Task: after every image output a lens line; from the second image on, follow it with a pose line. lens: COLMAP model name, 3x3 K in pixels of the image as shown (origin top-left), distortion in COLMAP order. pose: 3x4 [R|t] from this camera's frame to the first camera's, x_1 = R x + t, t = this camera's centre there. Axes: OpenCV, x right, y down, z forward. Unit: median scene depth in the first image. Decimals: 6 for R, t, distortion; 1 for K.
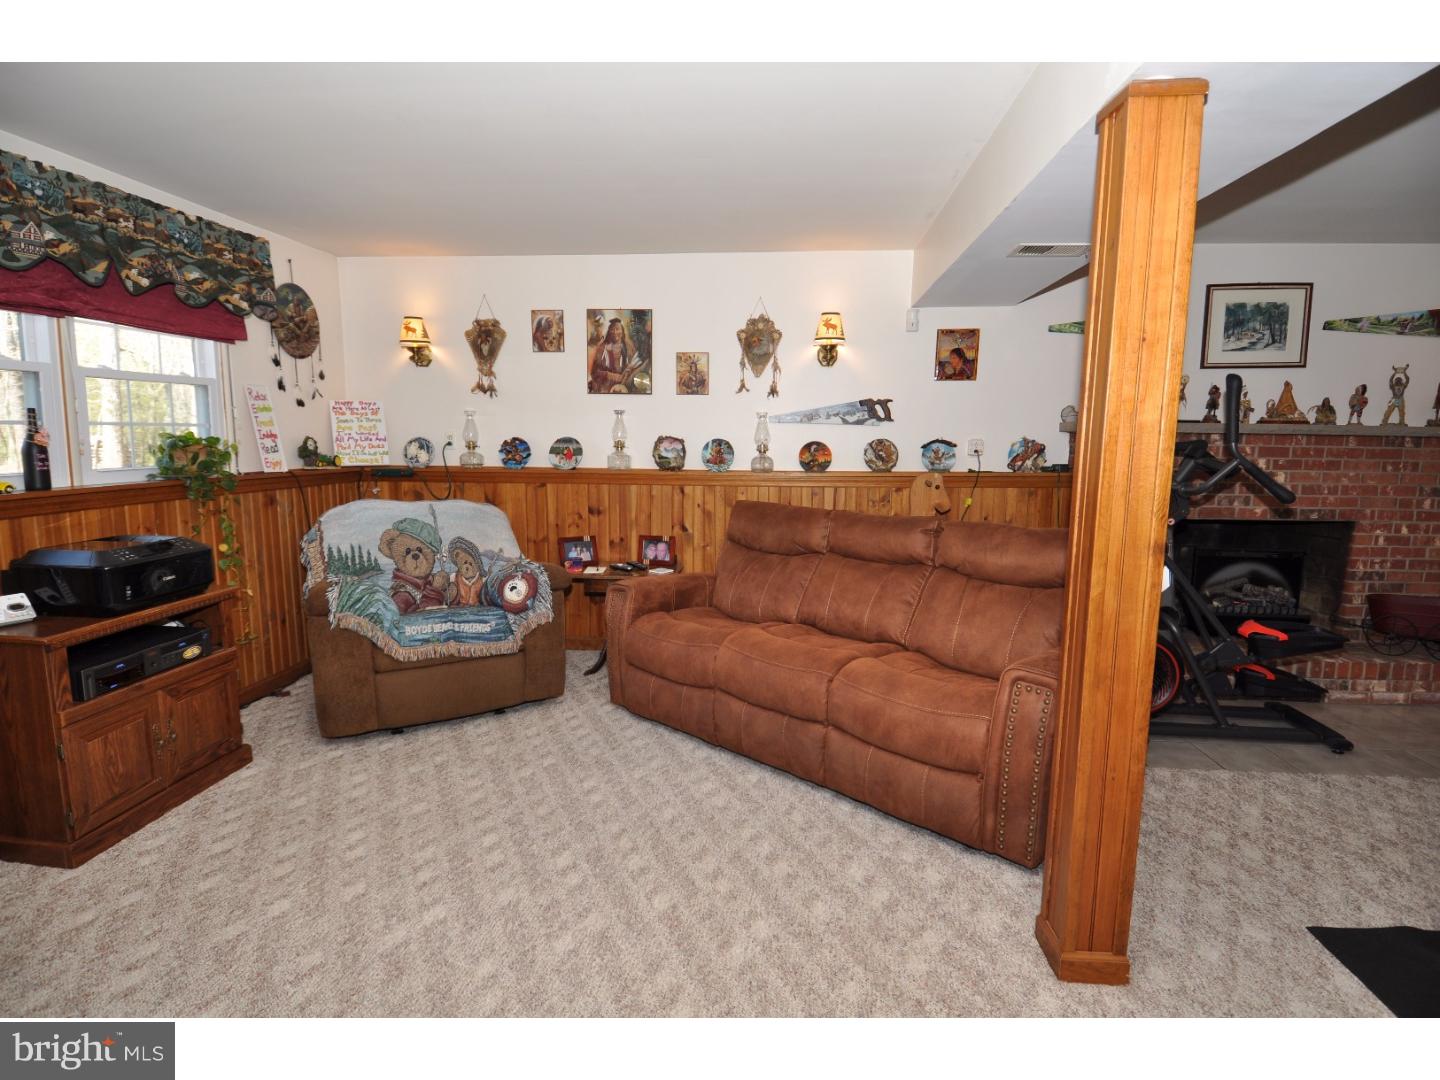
lens RADIAL K [[751.9, 0, 703.6], [0, 751.9, 538.5], [0, 0, 1]] dist [0.030655, -0.045394]
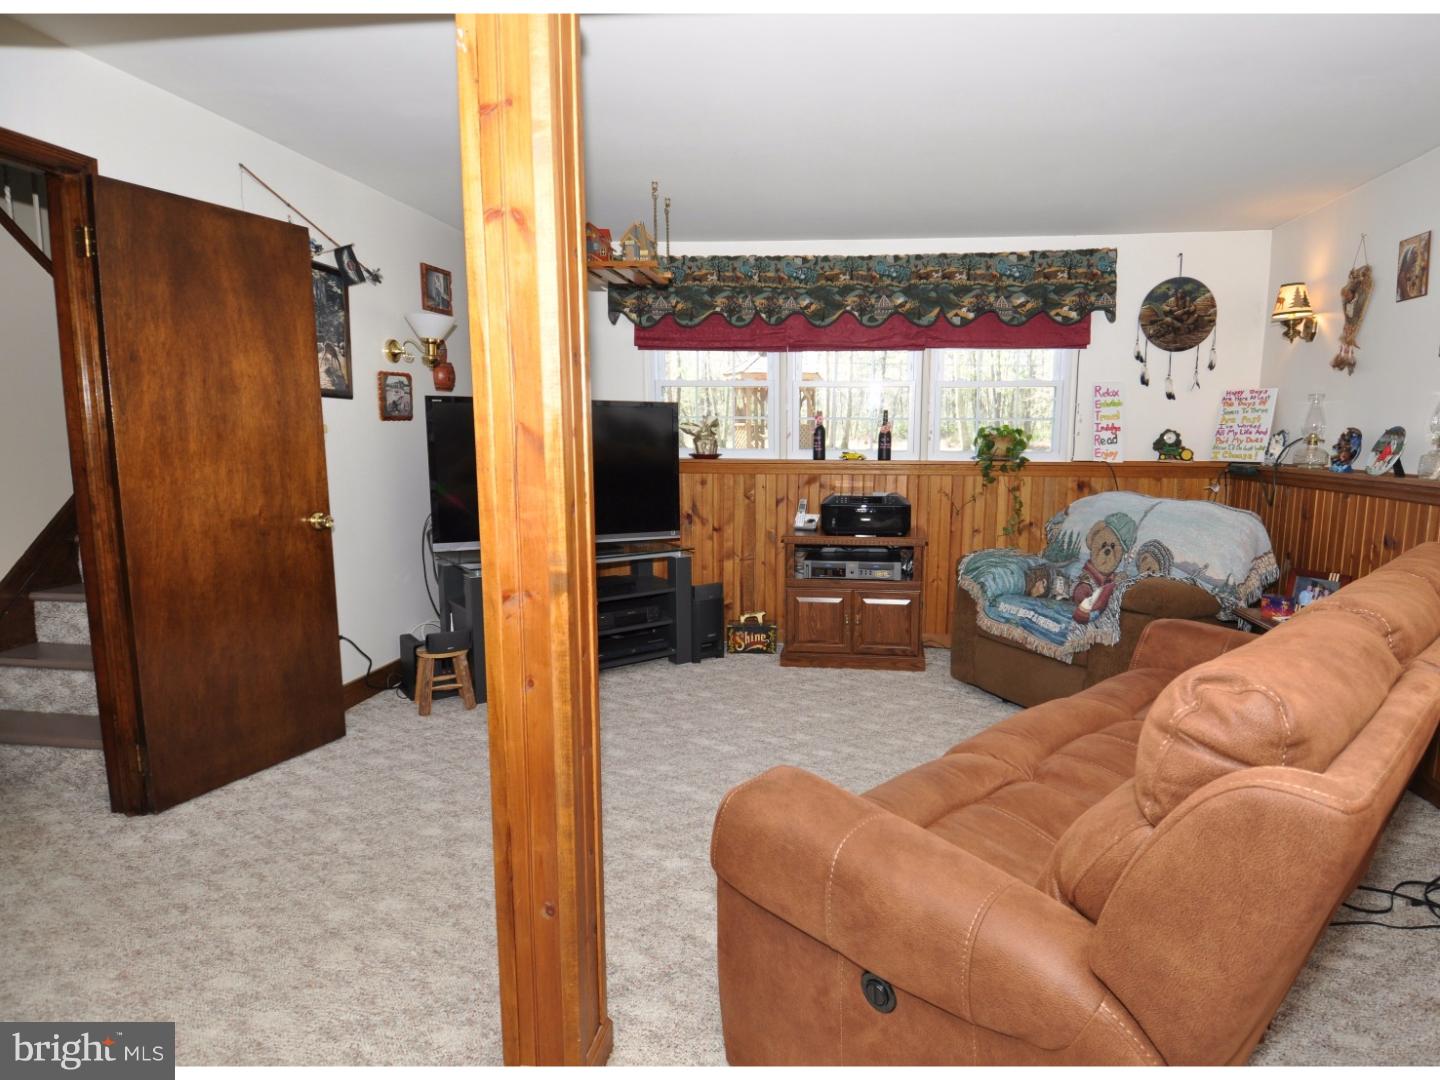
lens RADIAL K [[766.6, 0, 752.1], [0, 766.6, 537.9], [0, 0, 1]] dist [0.000840, -0.001396]
pose [[-0.000528, 0.133368, -0.991066, 0.543844], [-0.138420, 0.981516, 0.132157, -0.055738], [0.990373, 0.137253, 0.017943, 0.491883]]
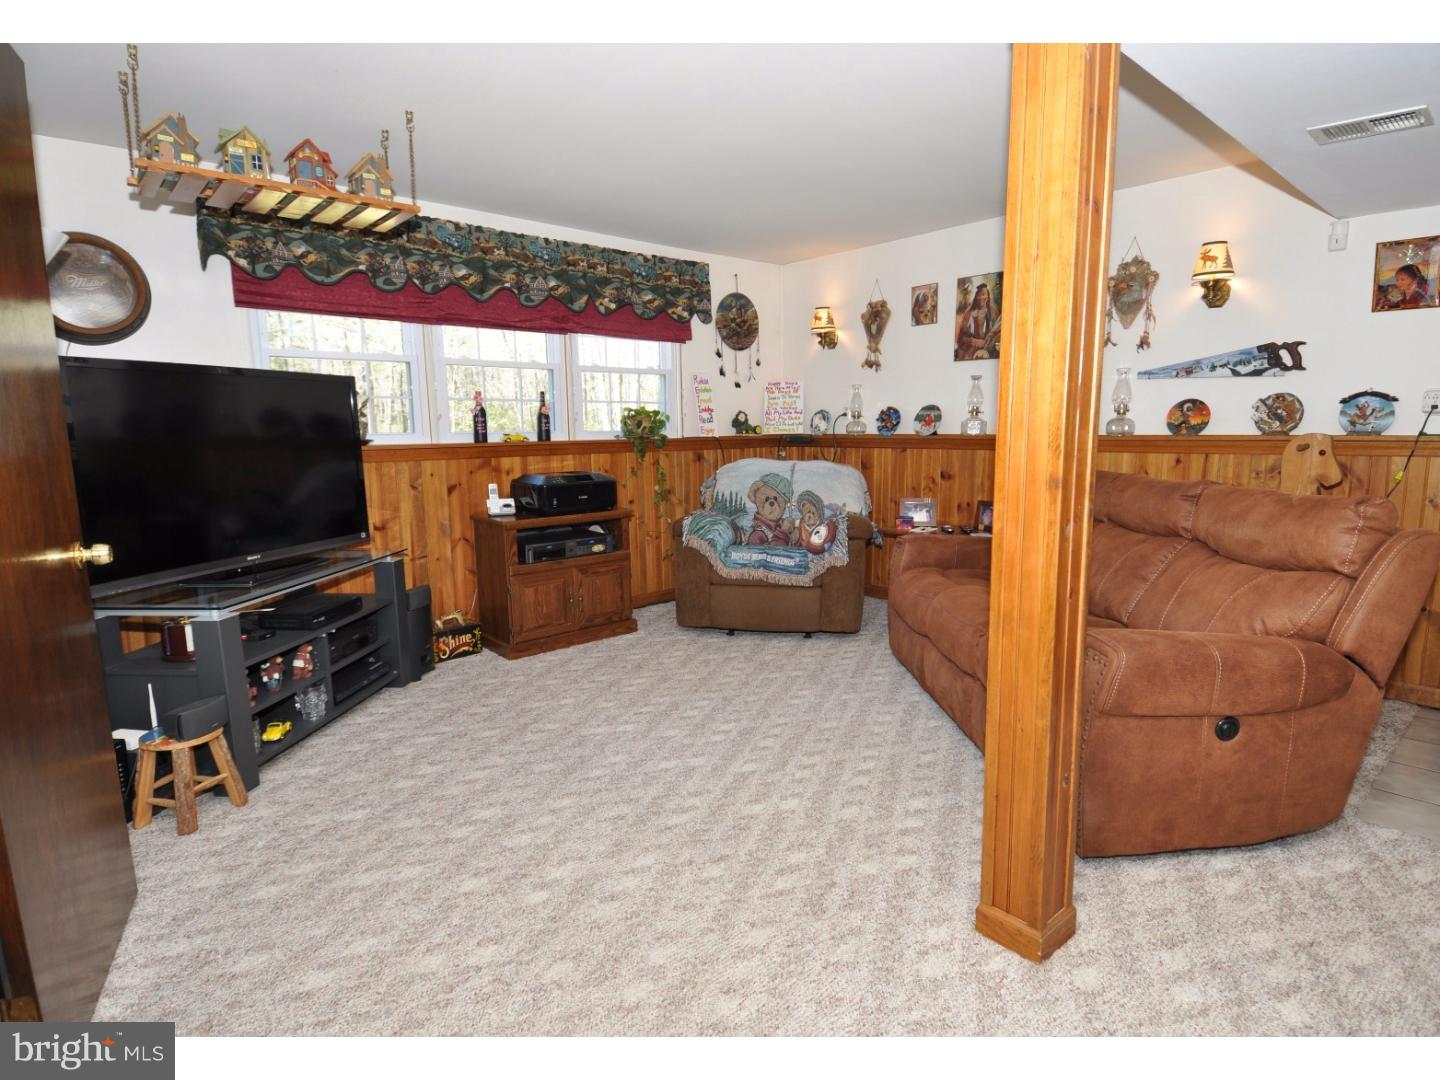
lens RADIAL K [[751.9, 0, 703.6], [0, 751.9, 538.5], [0, 0, 1]] dist [0.030655, -0.045394]
pose [[0.726583, 0.088931, -0.681299, 0.355102], [-0.078075, 0.995852, 0.046726, 0.029548], [0.682628, 0.019242, 0.730513, 0.021314]]
